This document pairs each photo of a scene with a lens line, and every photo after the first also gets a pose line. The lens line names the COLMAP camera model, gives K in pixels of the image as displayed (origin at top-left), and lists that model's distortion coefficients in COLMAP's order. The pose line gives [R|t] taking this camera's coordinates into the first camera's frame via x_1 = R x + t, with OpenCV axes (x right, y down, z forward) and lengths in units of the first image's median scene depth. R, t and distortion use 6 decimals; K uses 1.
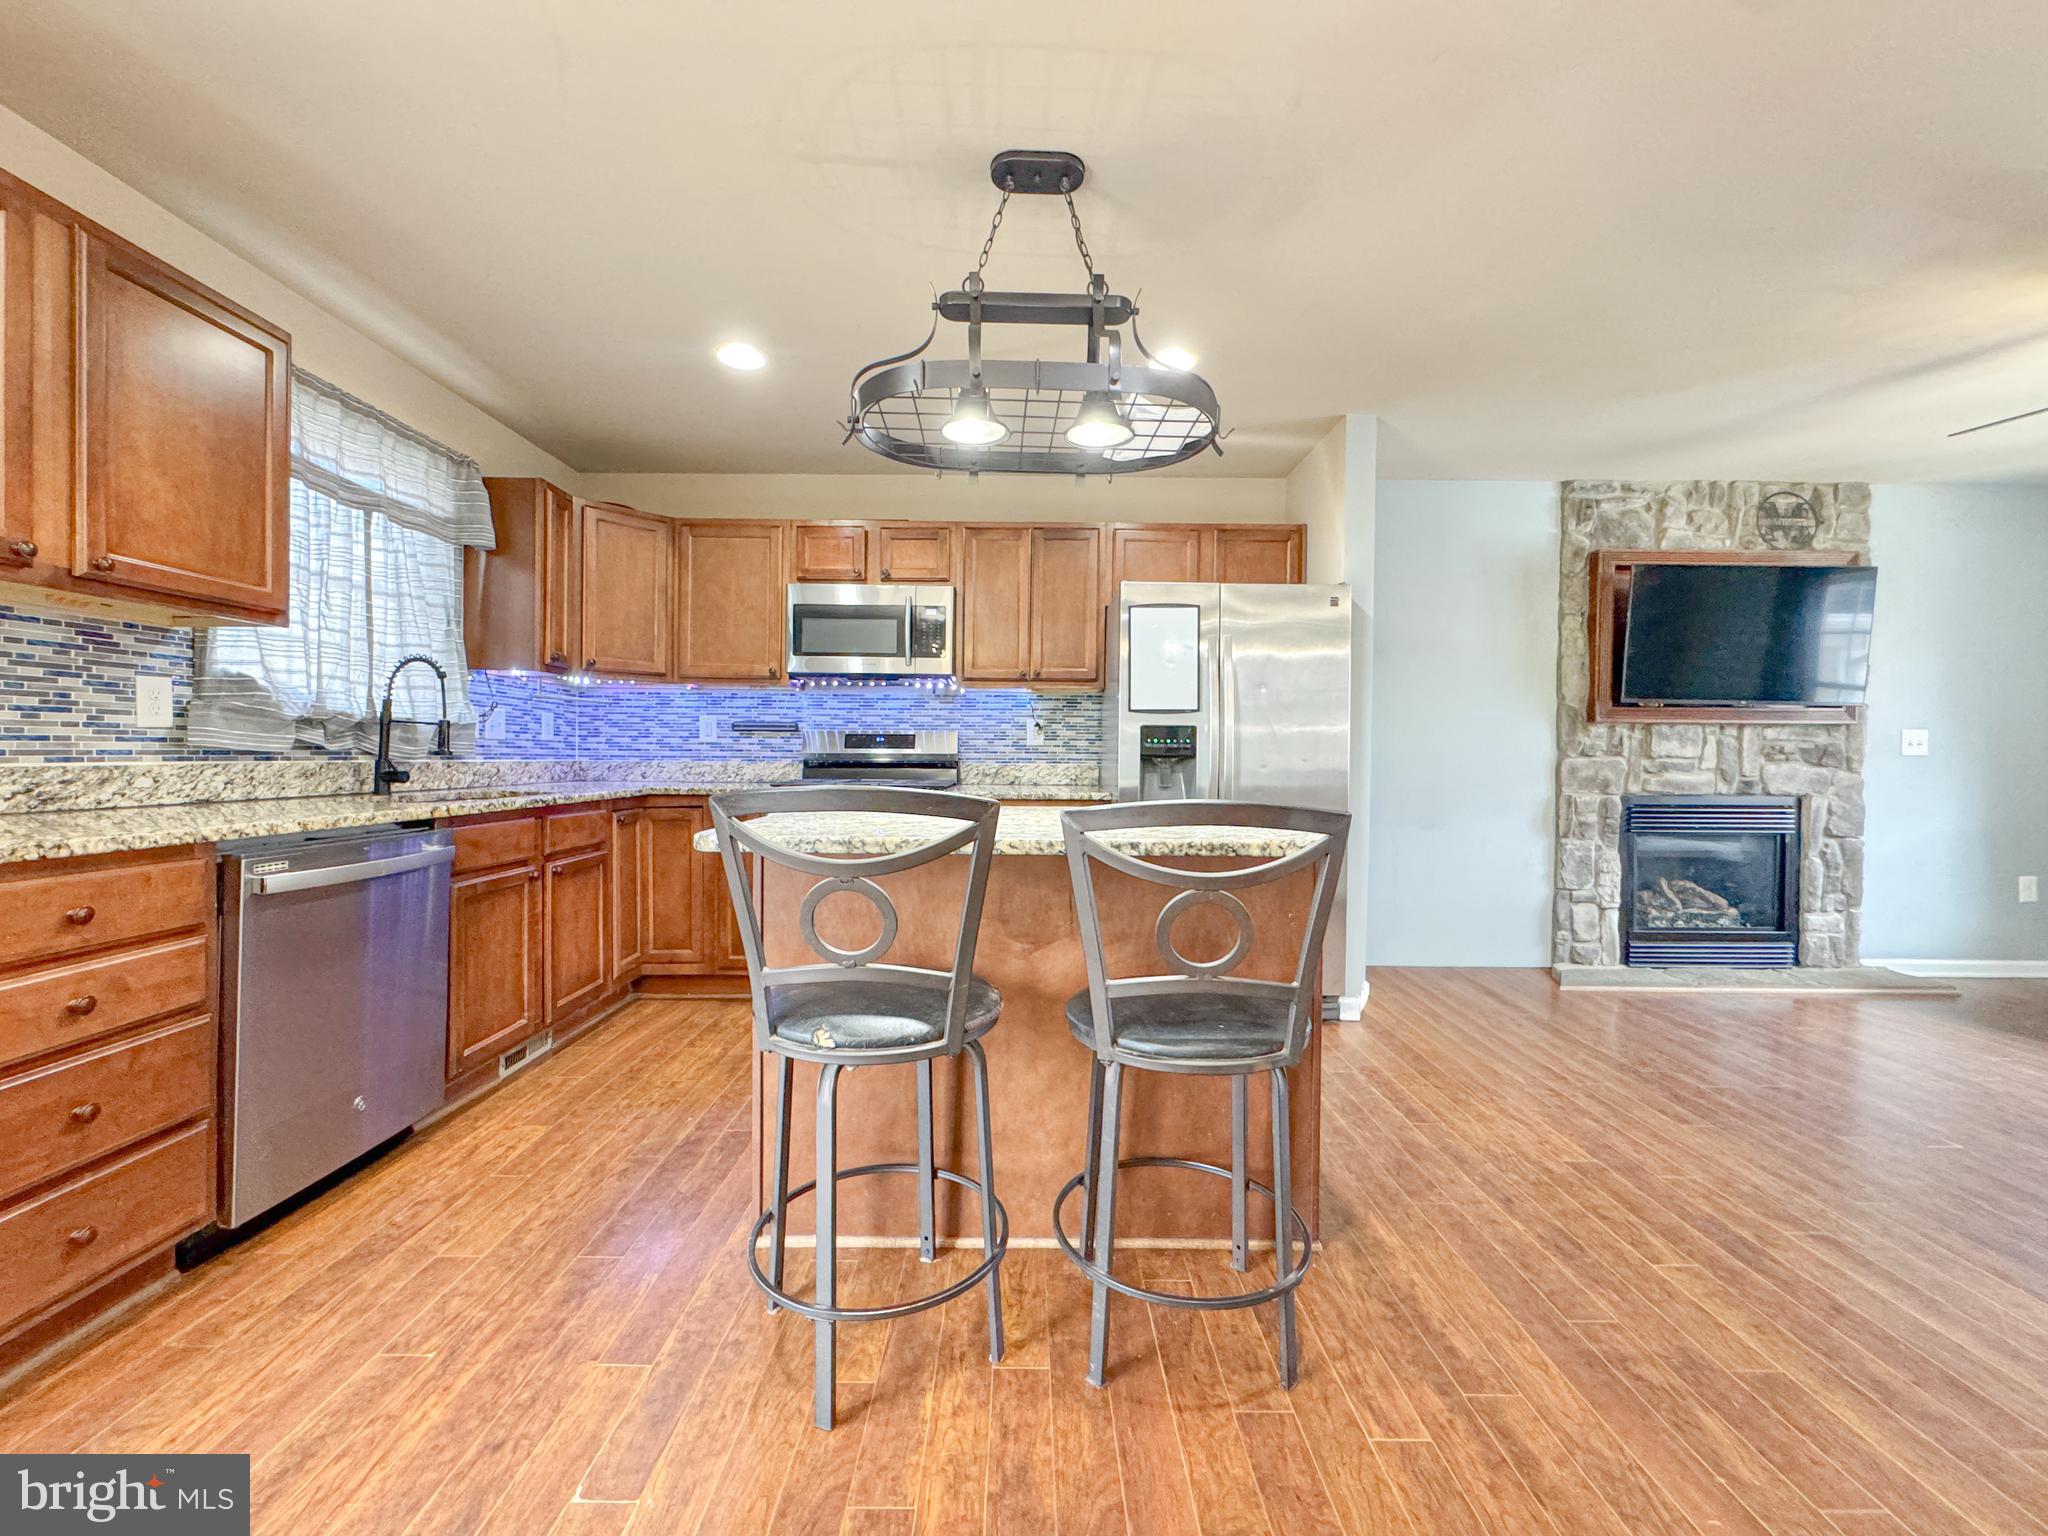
lens RADIAL K [[825.8, 0, 1016.3], [0, 825.8, 767.8], [0, 0, 1]] dist [-0.001275, -0.000171]
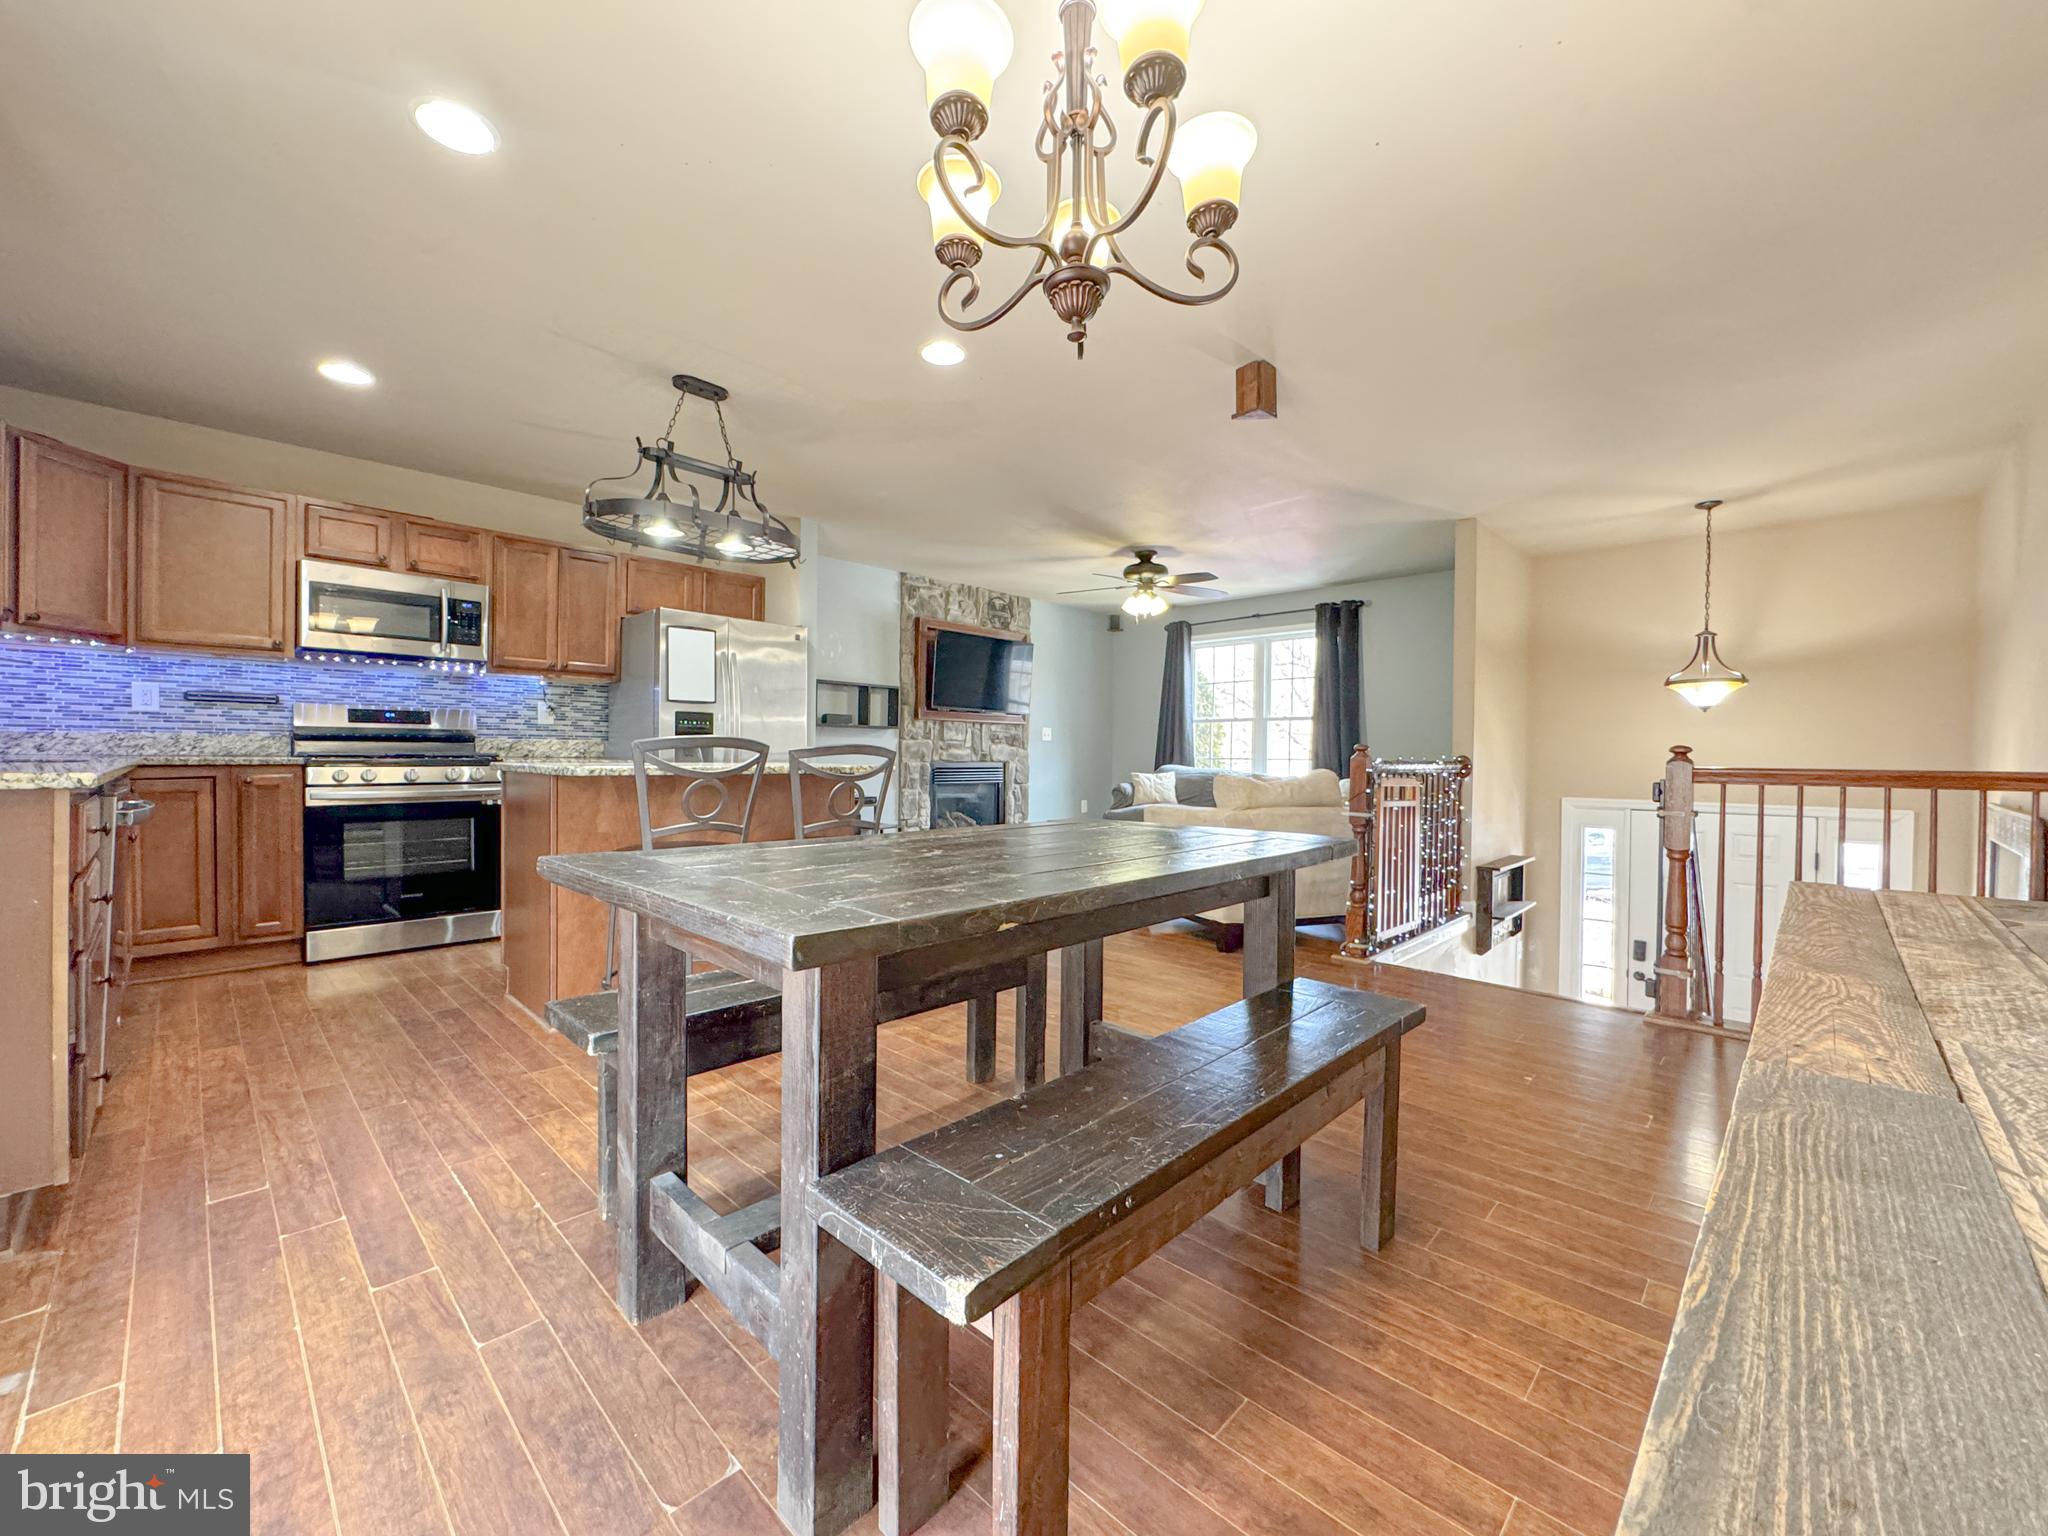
lens RADIAL K [[825.8, 0, 1016.3], [0, 825.8, 767.8], [0, 0, 1]] dist [-0.001275, -0.000171]
pose [[0.702315, -0.012033, 0.711765, -0.357088], [0.004551, 0.999913, 0.012413, 0.024416], [-0.711852, -0.005479, 0.702308, -0.325972]]
